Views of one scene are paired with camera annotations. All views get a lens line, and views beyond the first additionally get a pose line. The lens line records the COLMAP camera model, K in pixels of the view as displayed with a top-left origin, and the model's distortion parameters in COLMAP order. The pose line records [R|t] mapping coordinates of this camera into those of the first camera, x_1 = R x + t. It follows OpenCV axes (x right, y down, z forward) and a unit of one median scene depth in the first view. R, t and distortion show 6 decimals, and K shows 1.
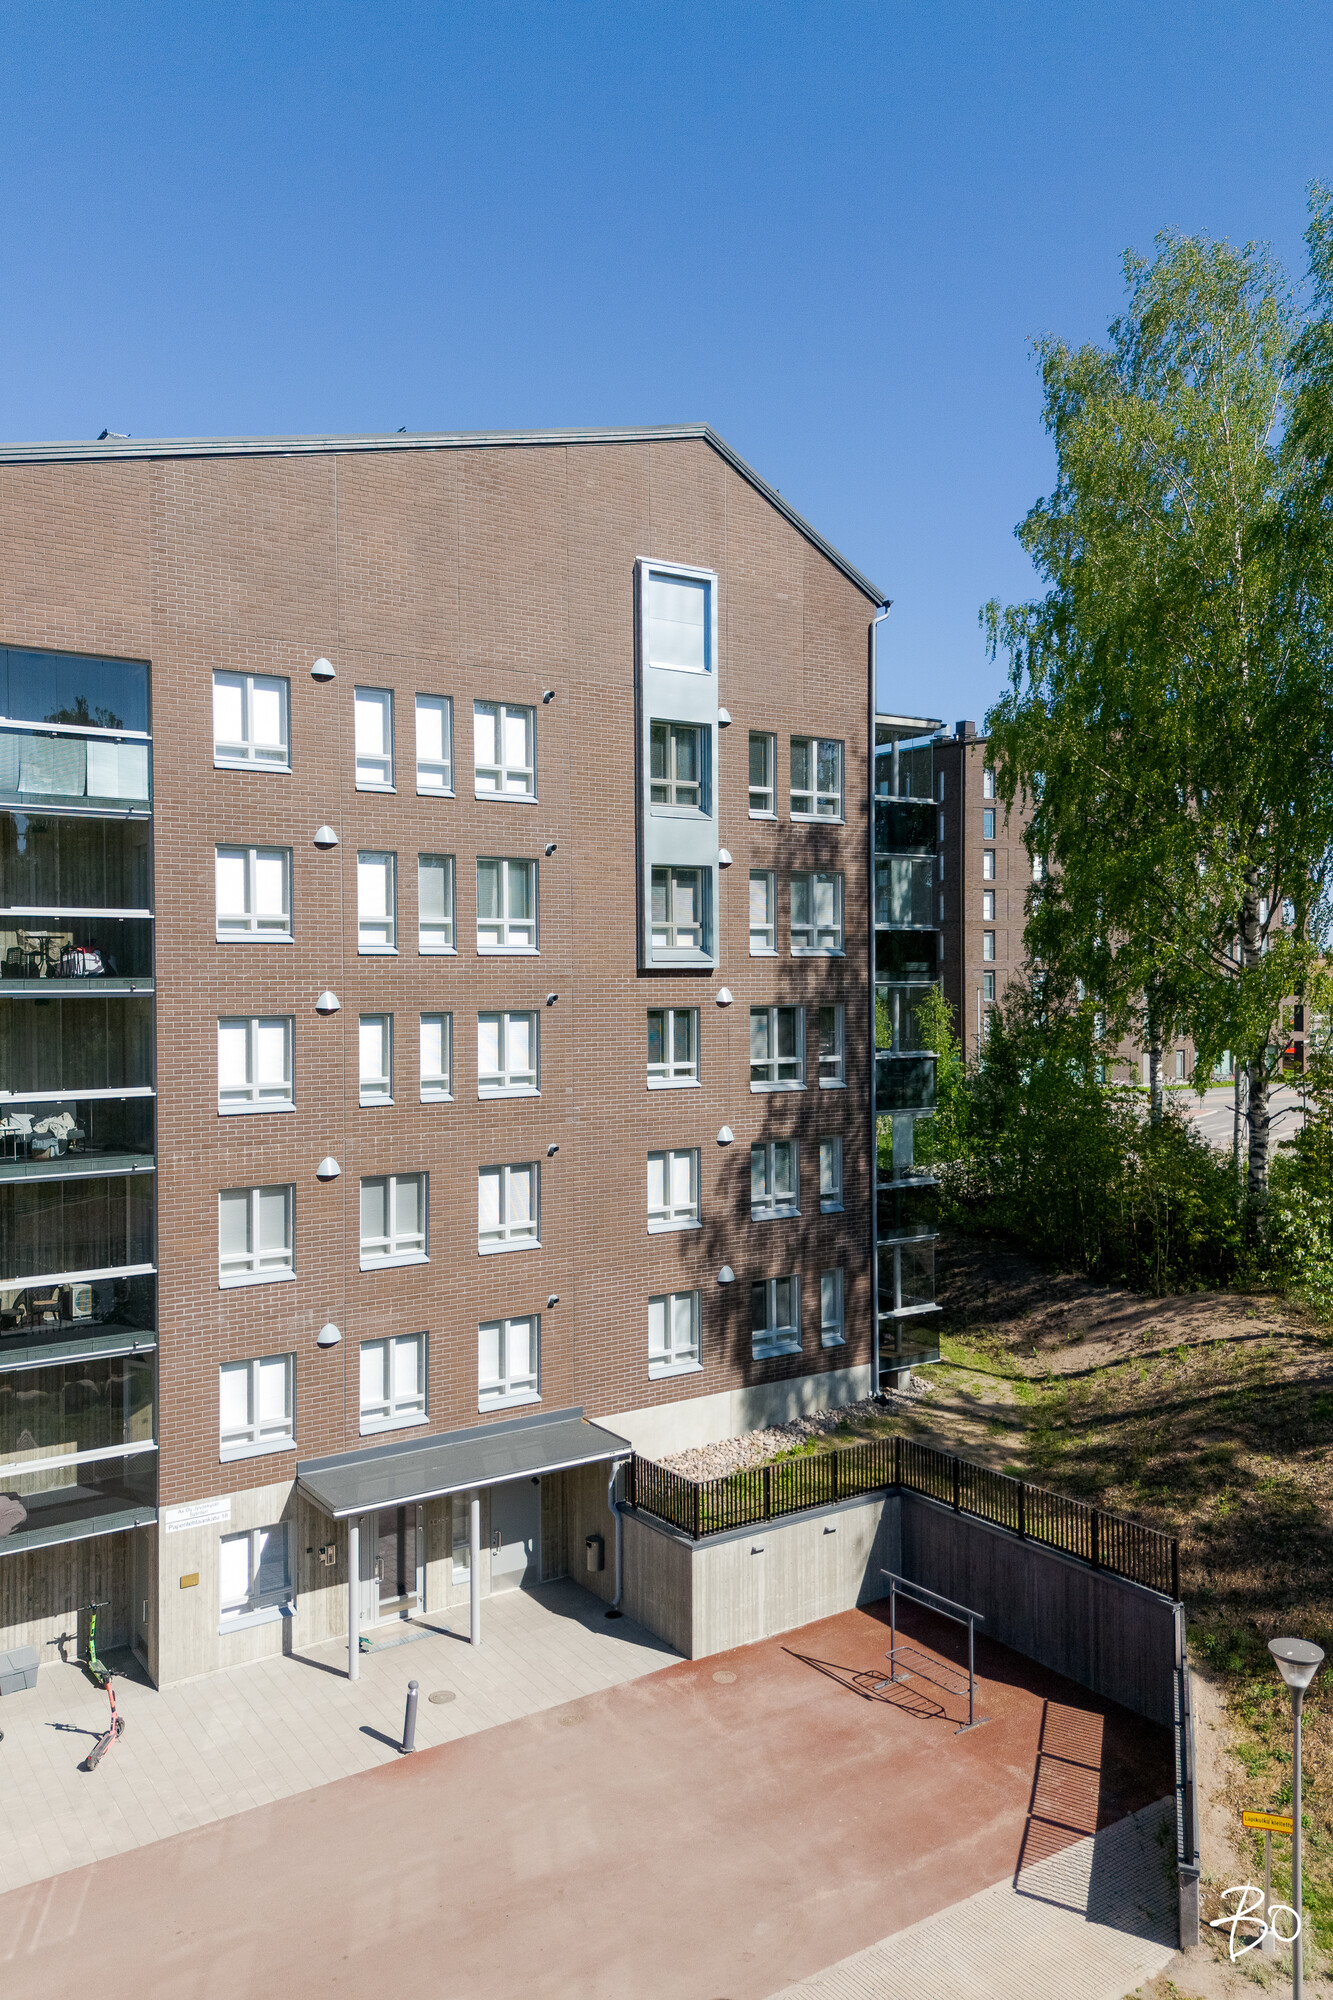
lens RADIAL K [[1497.5, 0, 666.5], [0, 1497.5, 1000.0], [0, 0, 1]] dist [0.104862, -0.102135]
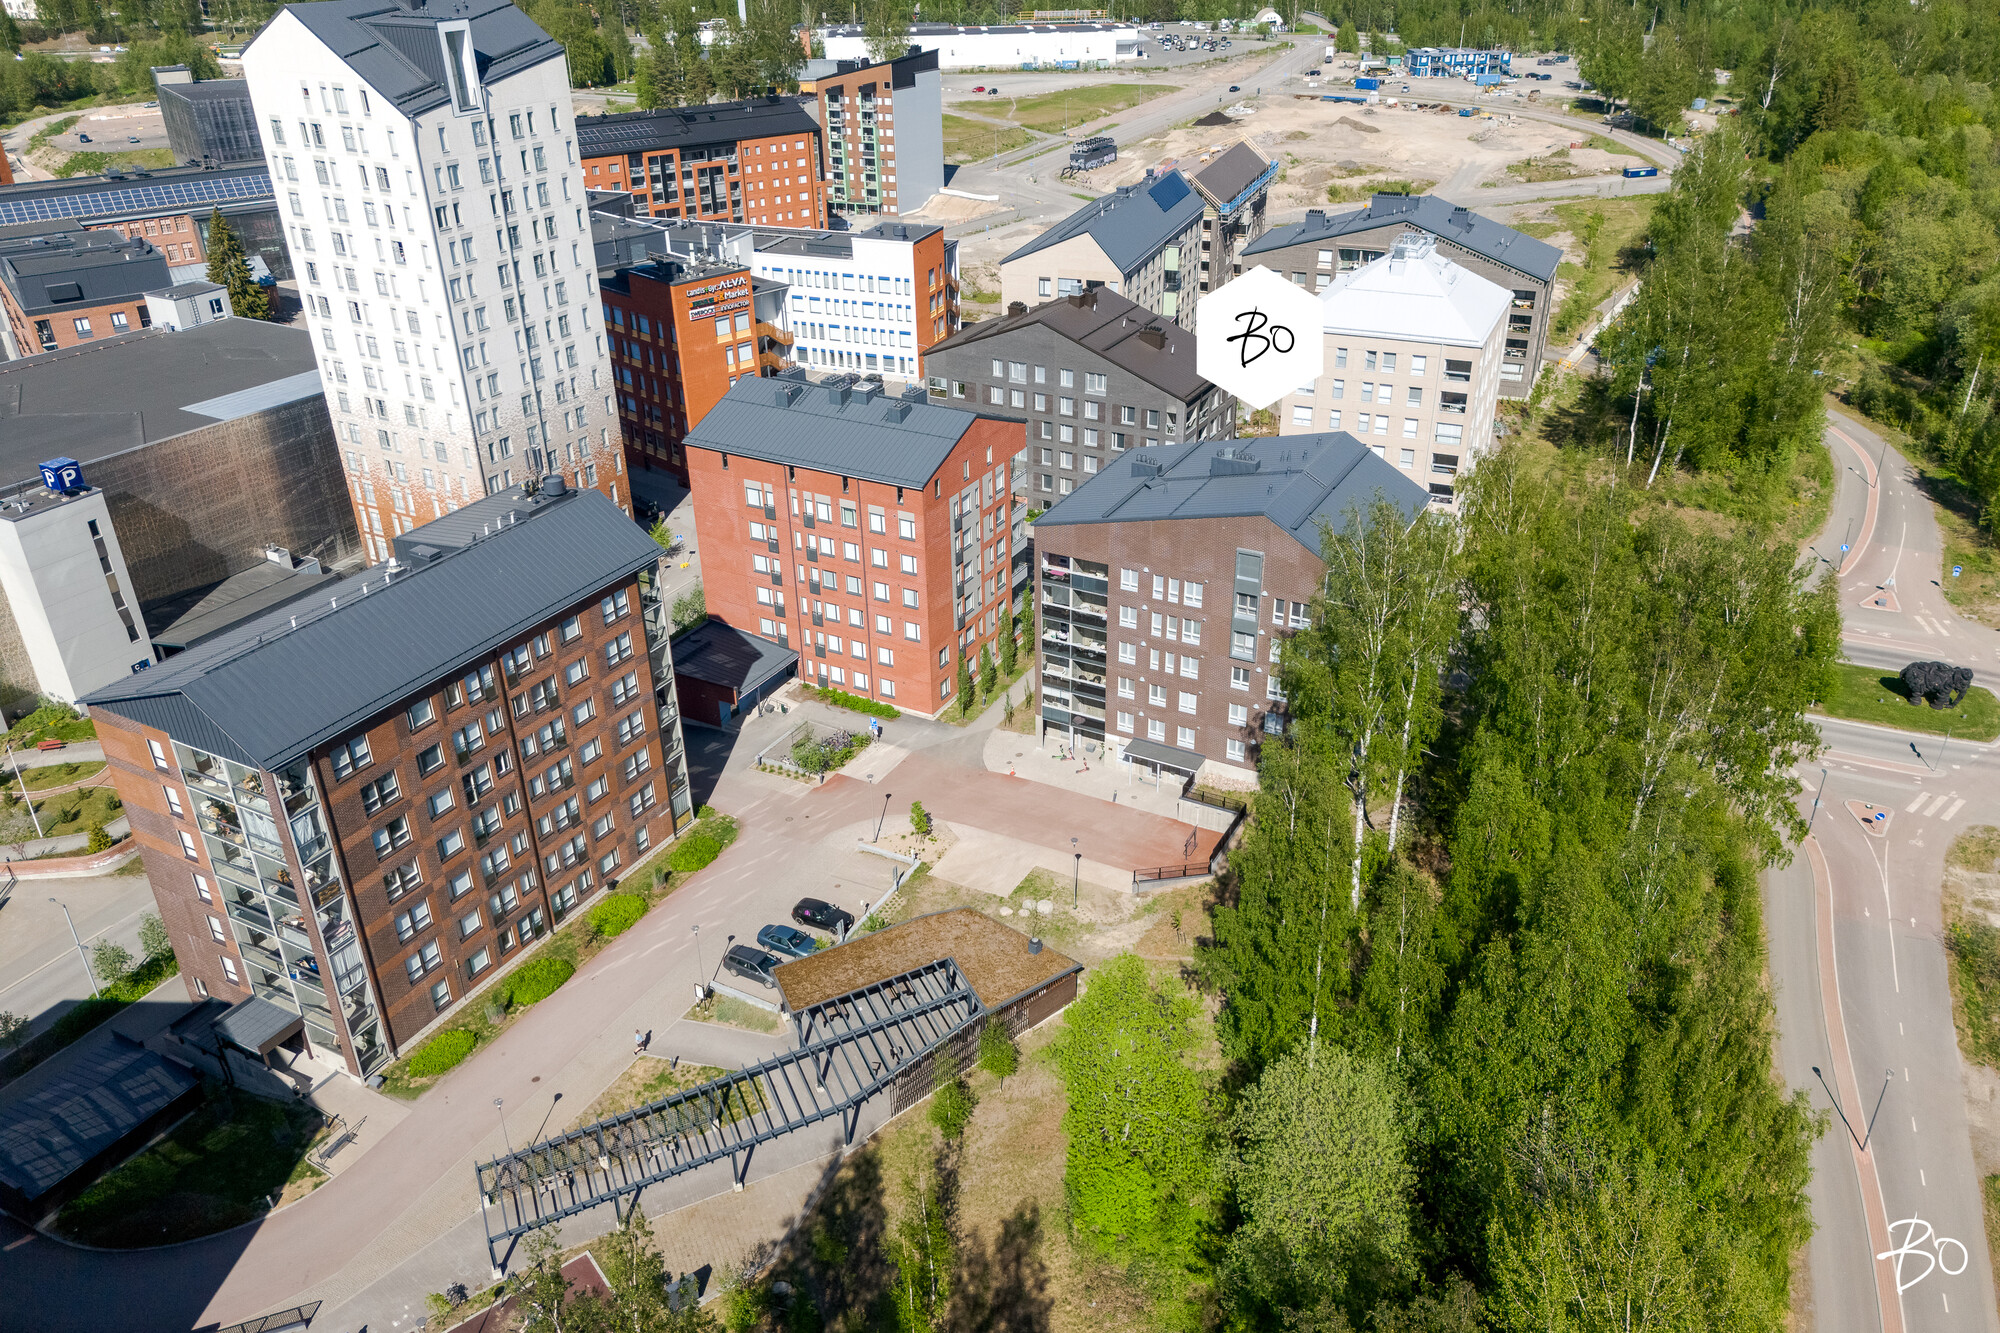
lens RADIAL K [[1479.5, 0, 1007.1], [0, 1479.5, 661.4], [0, 0, 1]] dist [0.094588, -0.088982]
pose [[0.465637, 0.416558, -0.780809, 2.640531], [-0.006302, 0.883832, 0.467762, -1.754486], [0.884953, -0.212887, 0.414170, -0.959314]]
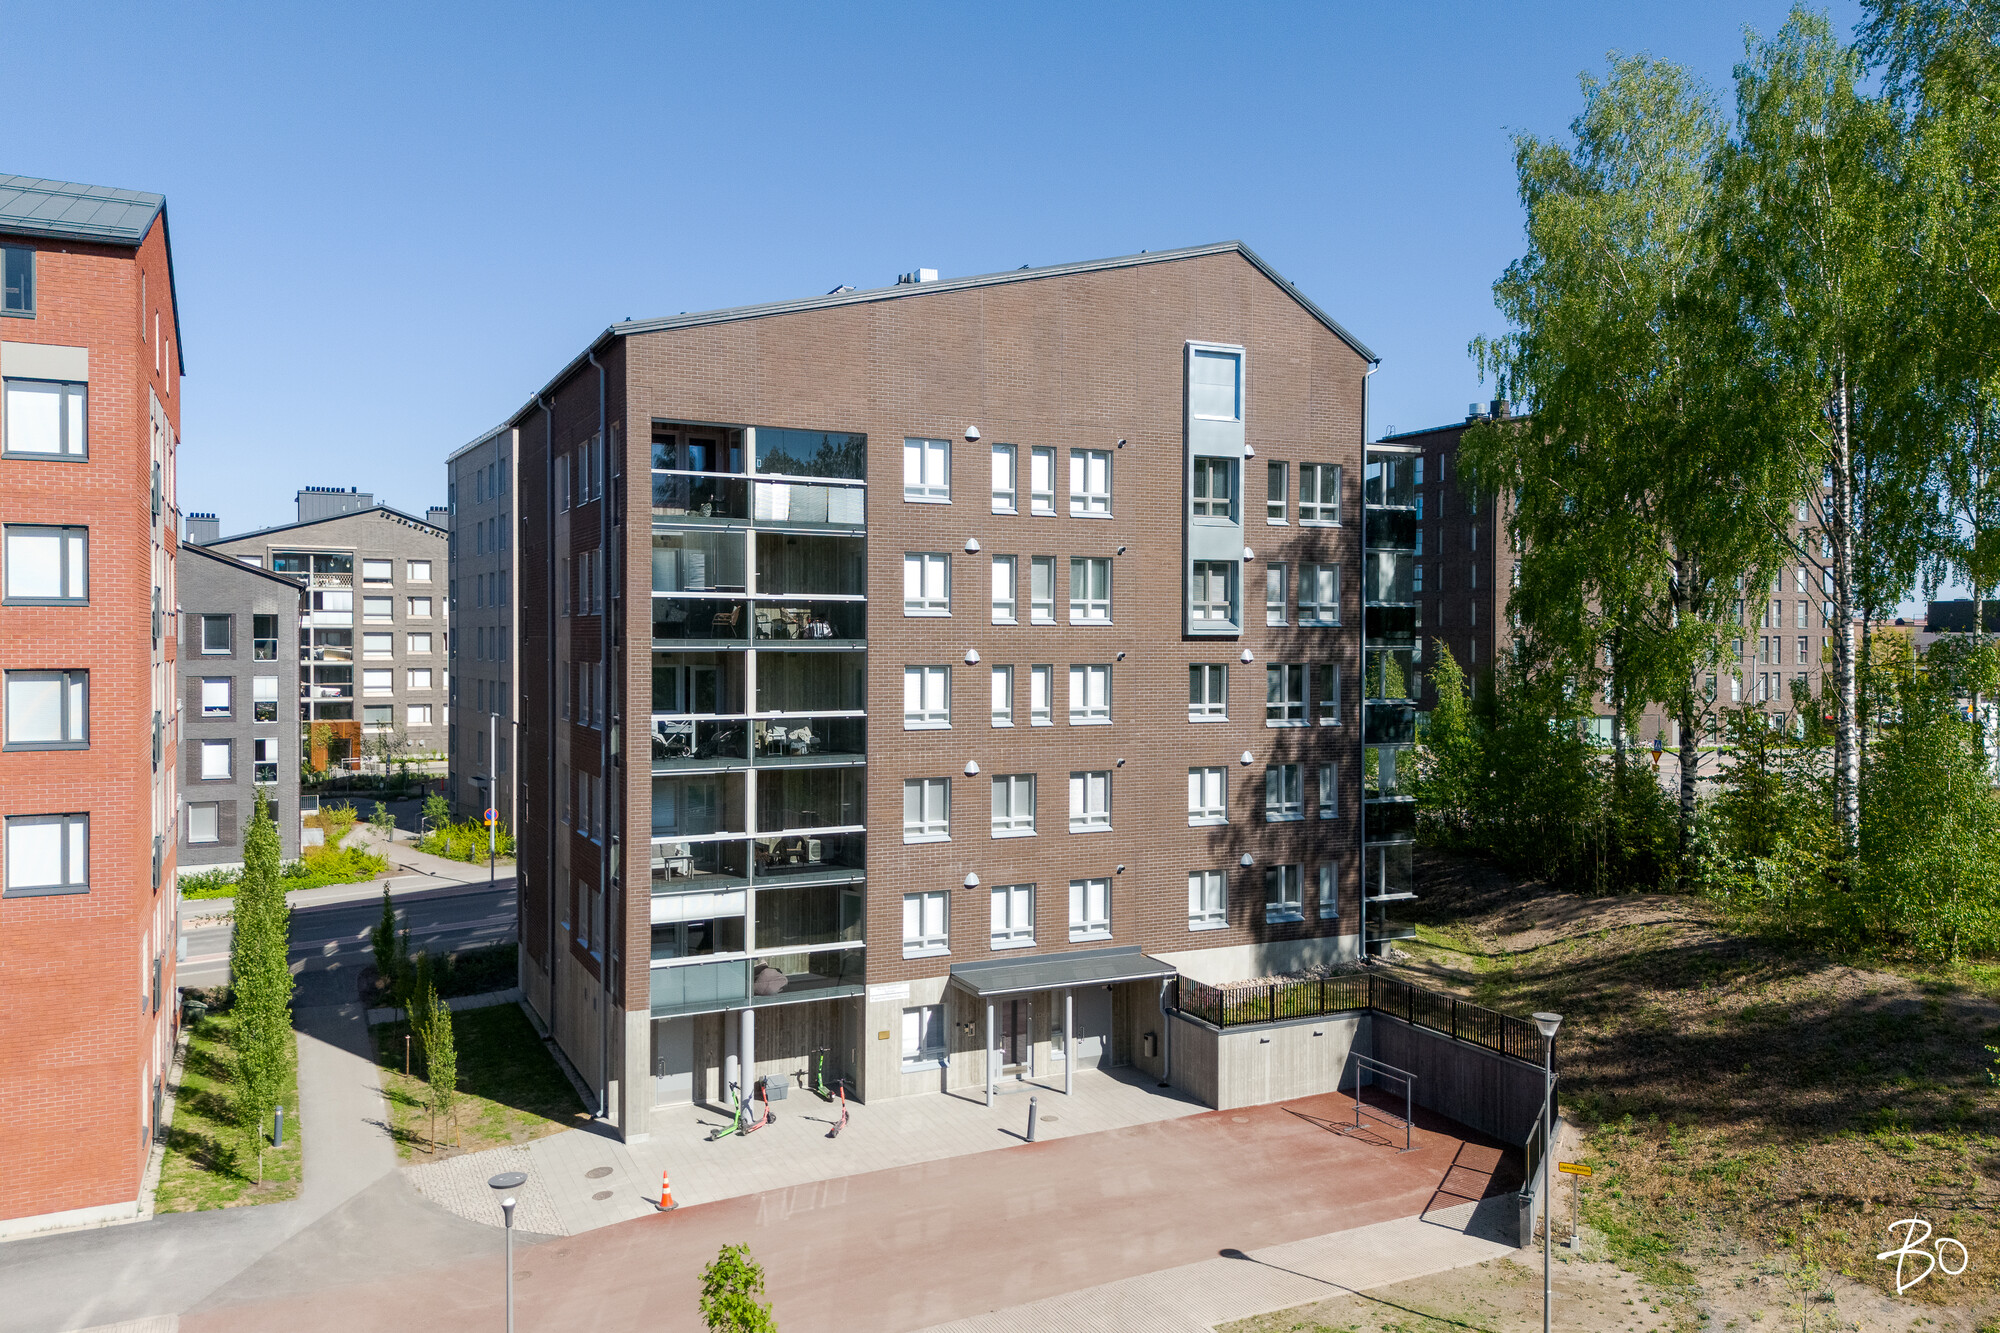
lens RADIAL K [[1497.5, 0, 992.2], [0, 1497.5, 652.8], [0, 0, 1]] dist [0.104862, -0.102135]
pose [[0.989321, 0.009509, -0.145440, 0.009126], [-0.010337, 0.999934, -0.004938, 0.004415], [0.145383, 0.006389, 0.989355, -0.438945]]
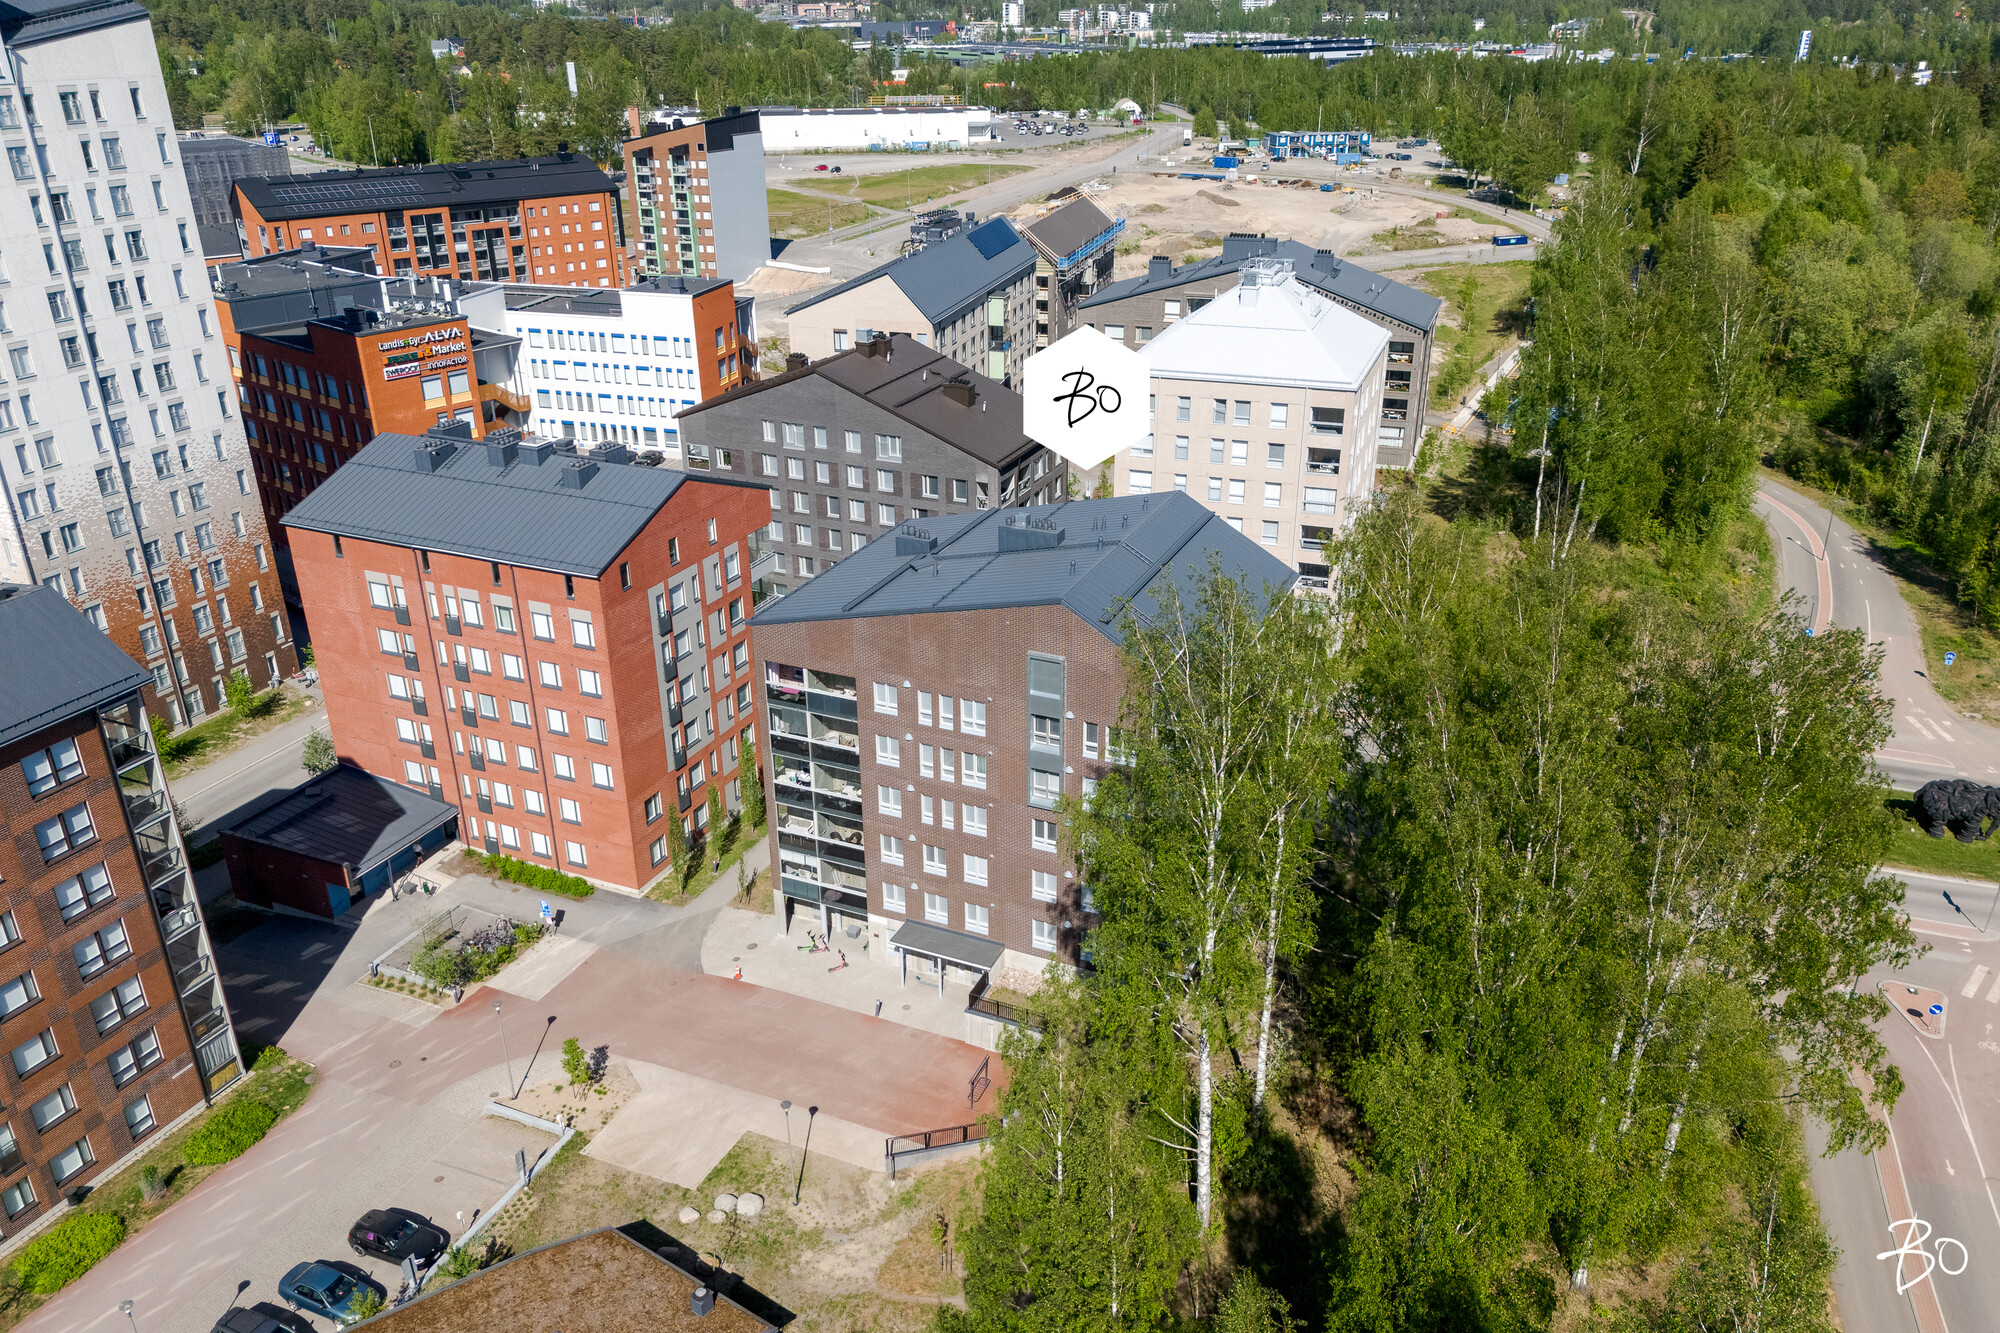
lens RADIAL K [[1479.5, 0, 1007.1], [0, 1479.5, 661.4], [0, 0, 1]] dist [0.094588, -0.088982]
pose [[0.530649, 0.350983, -0.771507, 1.893854], [-0.012698, 0.913424, 0.406811, -1.319039], [0.847497, -0.206078, 0.489164, -0.174686]]
